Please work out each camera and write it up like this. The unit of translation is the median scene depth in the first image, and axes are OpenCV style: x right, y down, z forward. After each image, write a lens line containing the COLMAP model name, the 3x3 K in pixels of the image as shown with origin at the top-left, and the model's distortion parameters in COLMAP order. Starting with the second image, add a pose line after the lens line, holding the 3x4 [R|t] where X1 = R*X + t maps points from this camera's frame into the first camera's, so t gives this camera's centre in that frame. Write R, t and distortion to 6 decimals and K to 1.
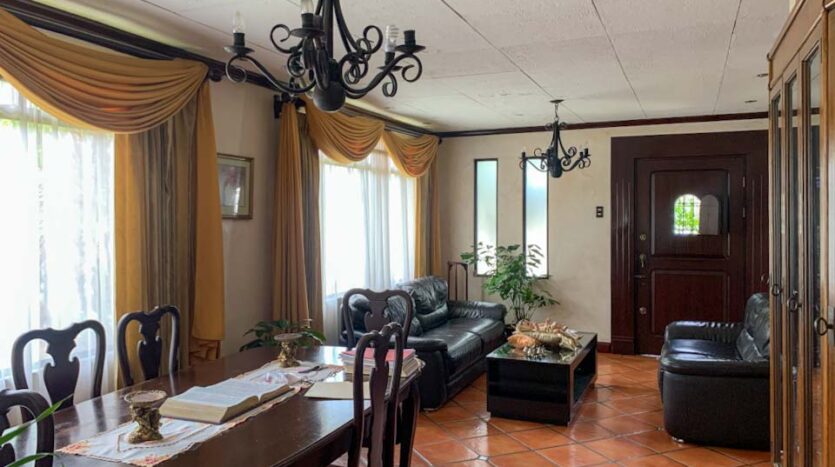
lens RADIAL K [[635.7, 0, 413.9], [0, 635.7, 227.8], [0, 0, 1]] dist [0.007251, -0.023876]
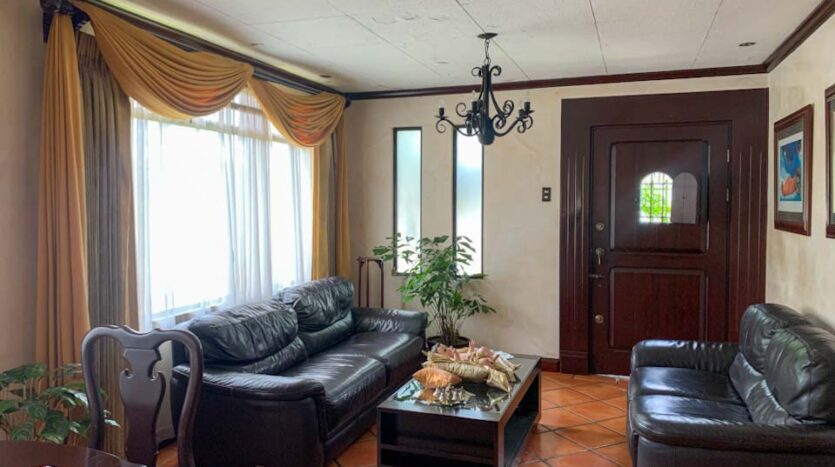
lens RADIAL K [[635.7, 0, 419.6], [0, 635.7, 234.3], [0, 0, 1]] dist [0.007251, -0.023876]
pose [[0.996683, -0.001867, 0.081361, 0.081114], [-0.000641, 0.999526, 0.030791, 0.000246], [-0.081380, -0.030741, 0.996209, 0.260001]]
